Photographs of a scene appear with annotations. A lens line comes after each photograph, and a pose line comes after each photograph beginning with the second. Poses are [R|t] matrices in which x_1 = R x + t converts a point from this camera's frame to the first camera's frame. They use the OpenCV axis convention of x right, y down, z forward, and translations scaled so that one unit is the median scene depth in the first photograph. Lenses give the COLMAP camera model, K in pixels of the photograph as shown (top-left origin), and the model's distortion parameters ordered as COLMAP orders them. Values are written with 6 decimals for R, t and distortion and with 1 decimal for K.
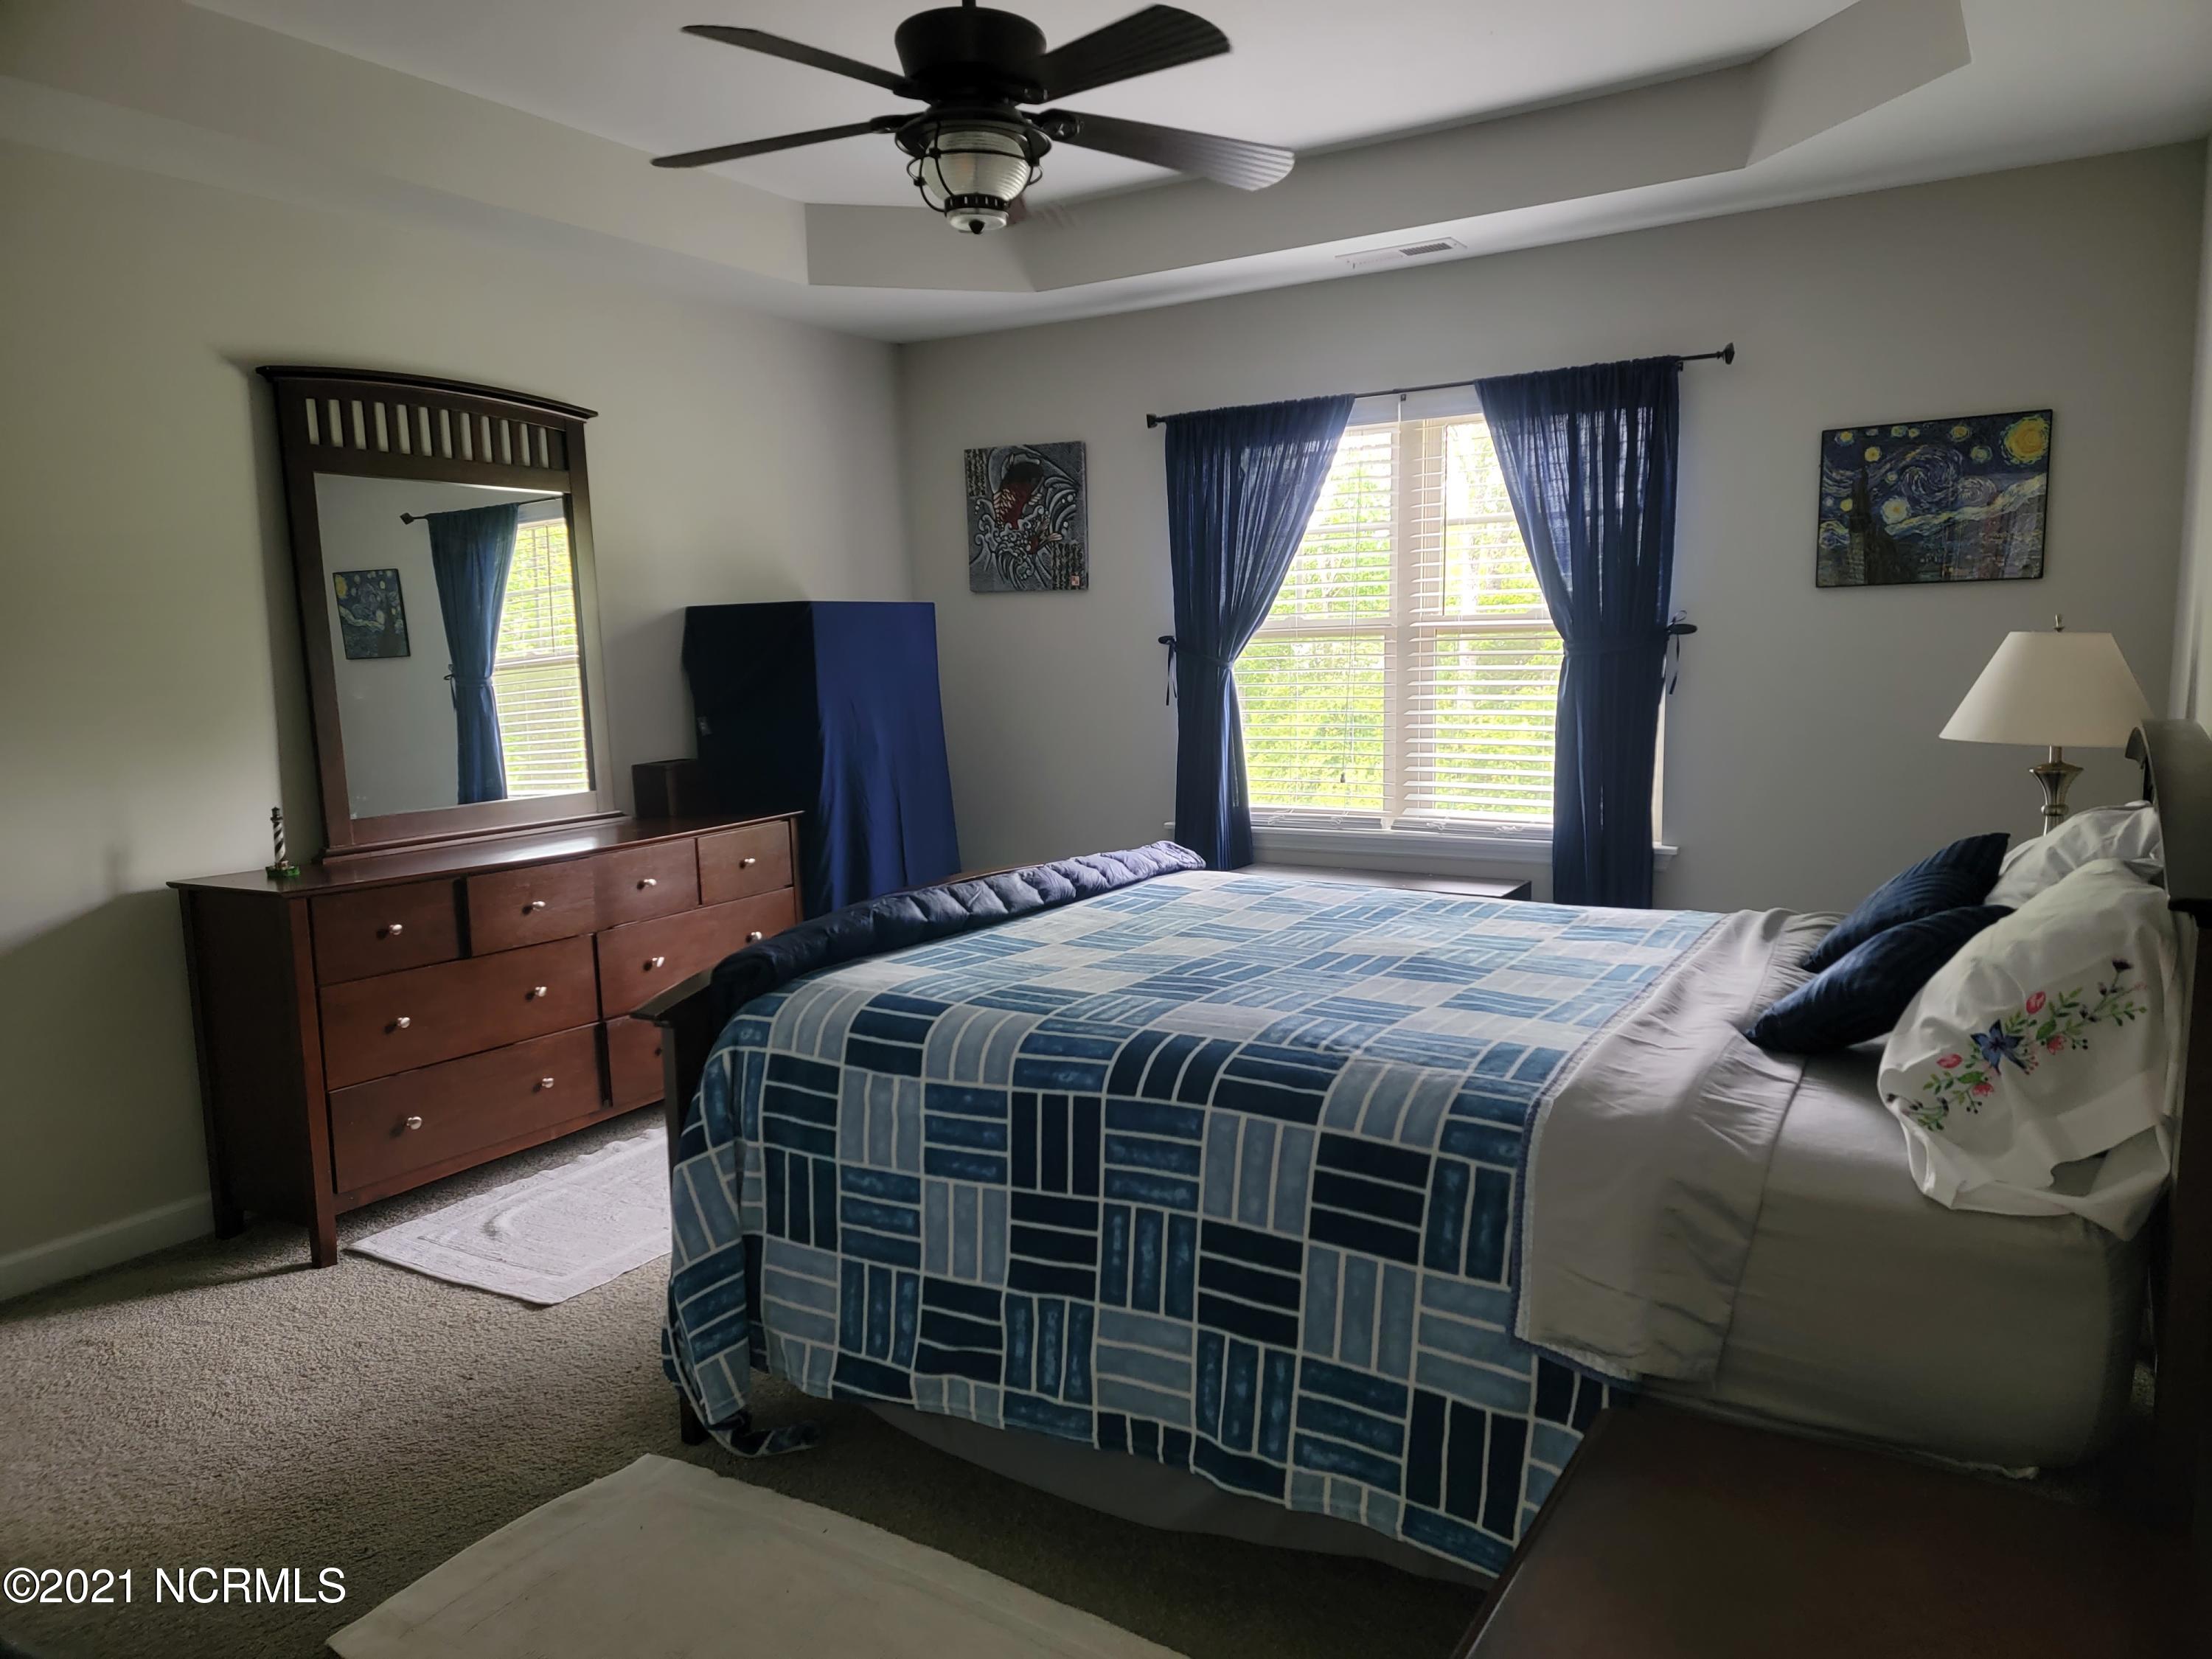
lens RADIAL K [[1525.7, 0, 1134.9], [0, 1525.7, 829.9], [0, 0, 1]] dist [0.092041, -0.077577]
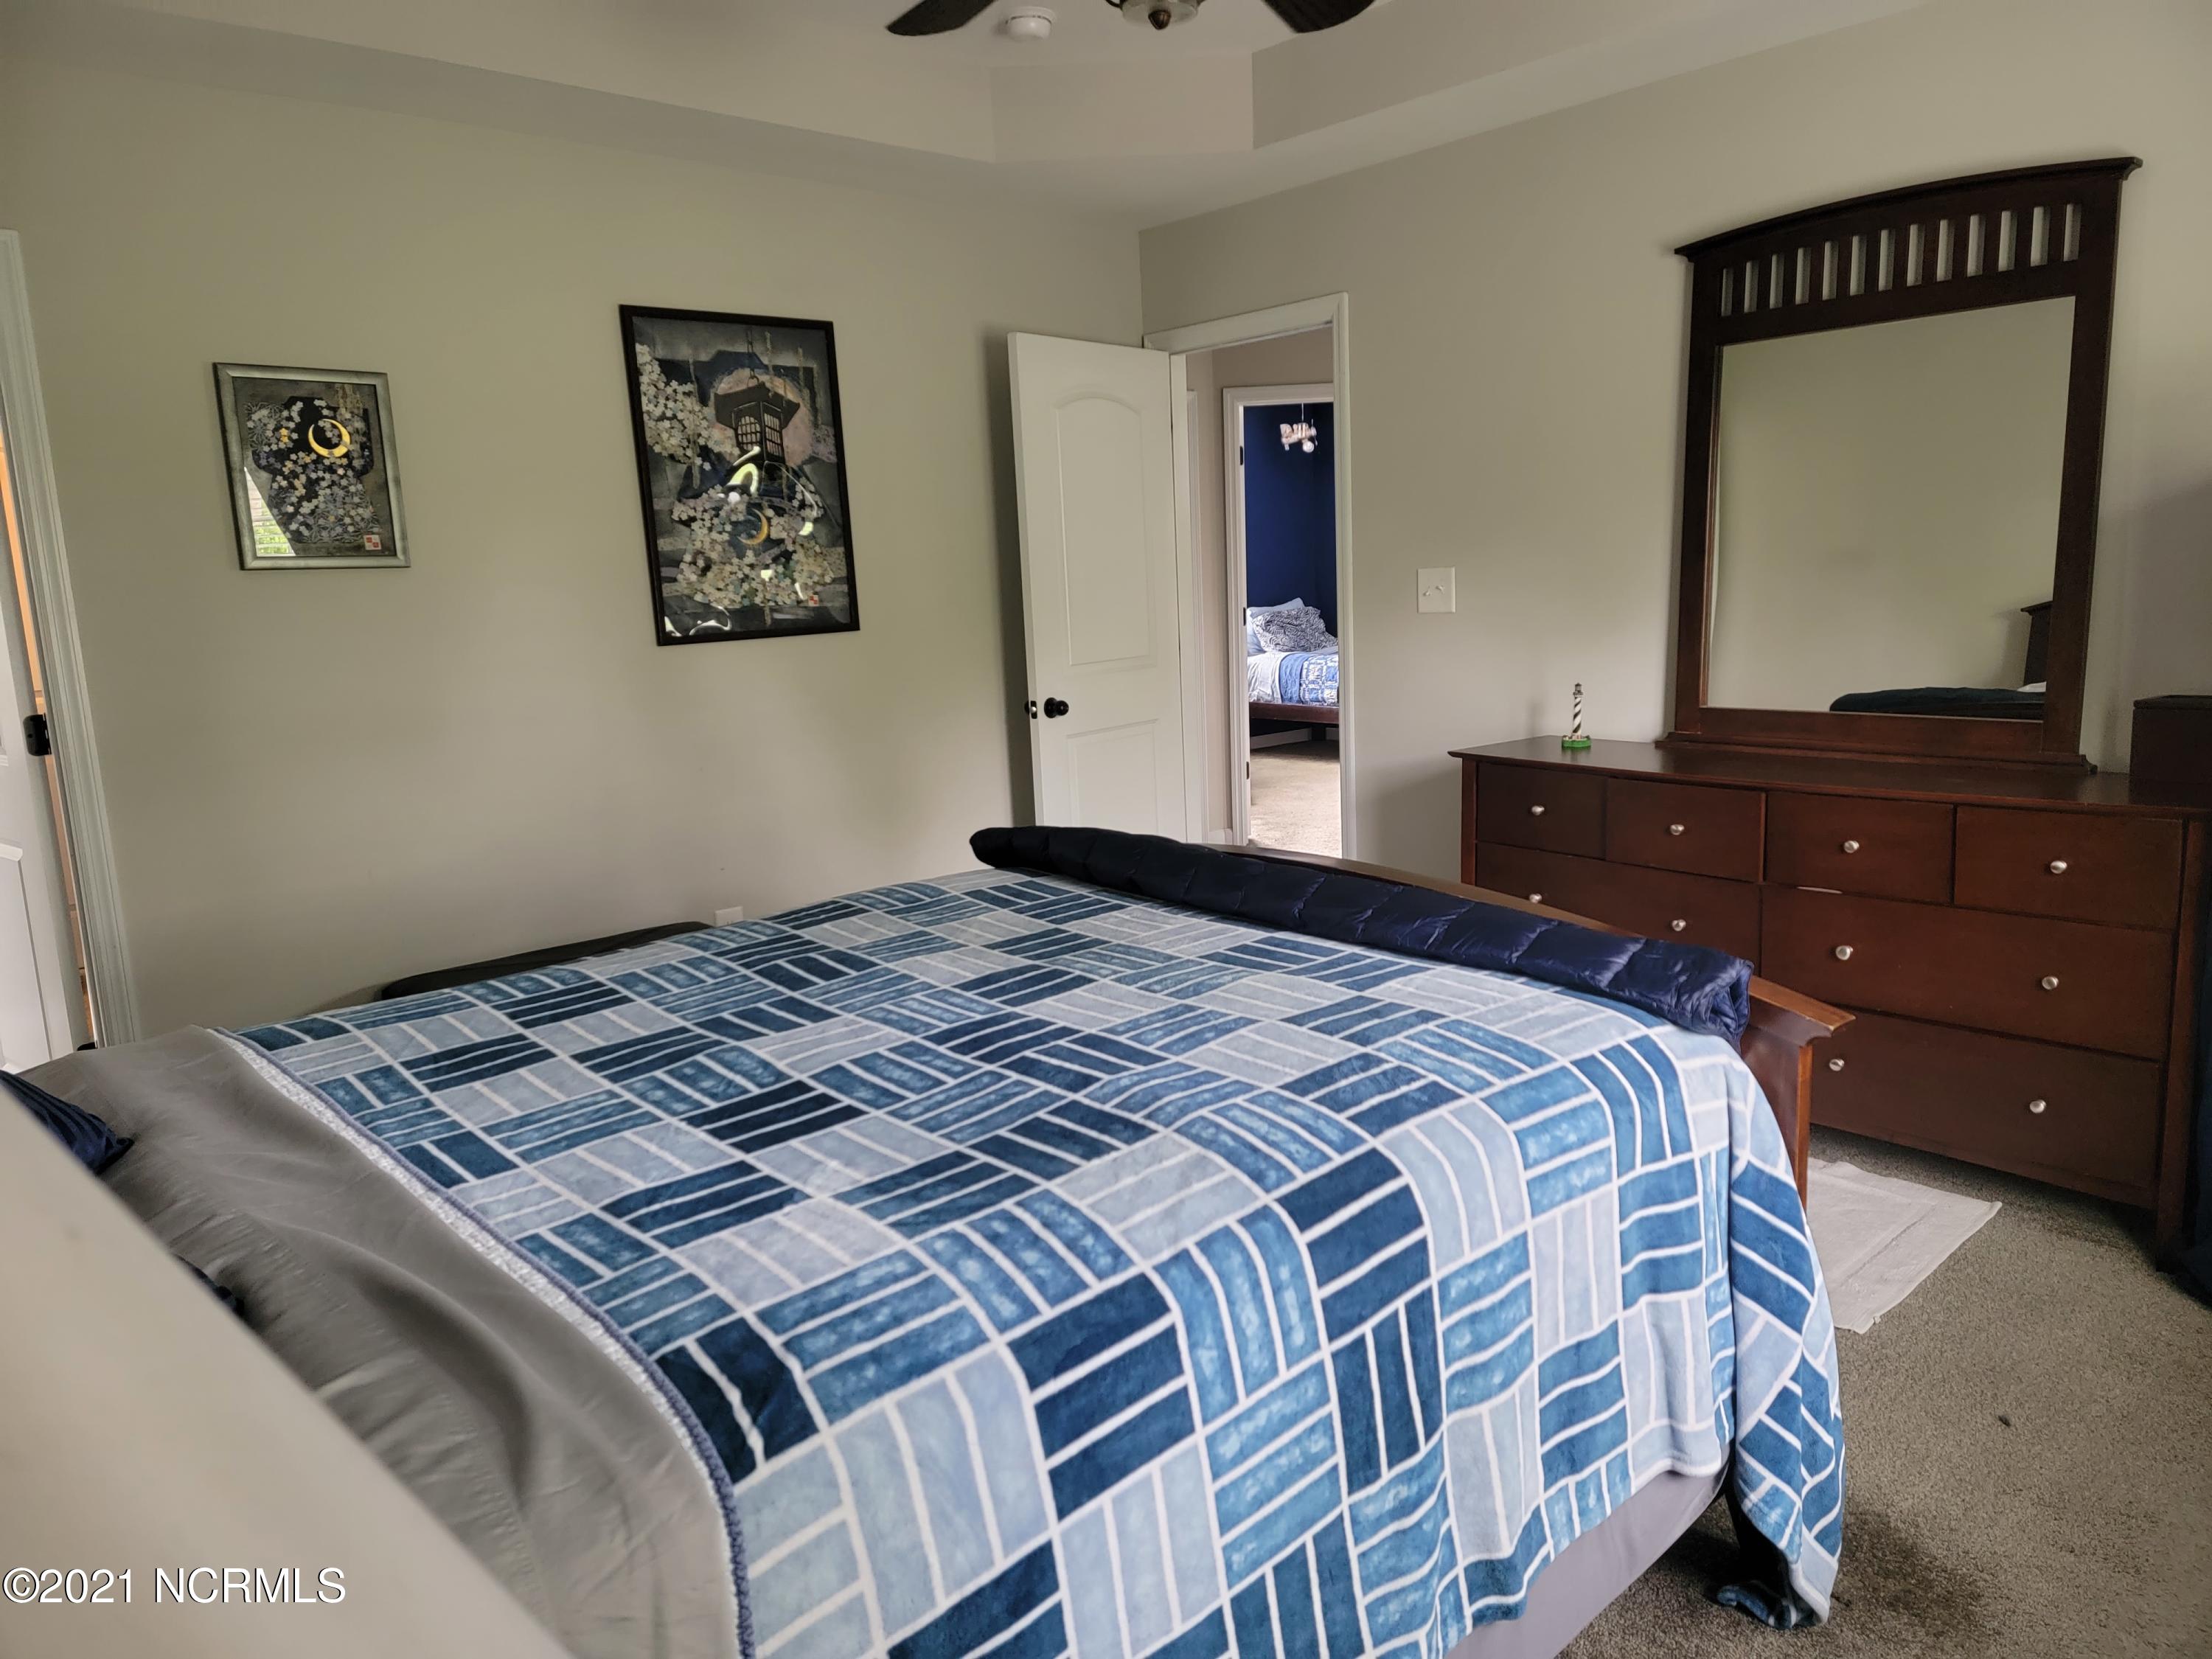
lens RADIAL K [[1525.7, 0, 1134.9], [0, 1525.7, 829.9], [0, 0, 1]] dist [0.092041, -0.077577]
pose [[-0.277651, 0.199389, -0.939763, 0.512467], [-0.078818, 0.970199, 0.229133, -0.127246], [0.957443, 0.137689, -0.253661, 0.904195]]
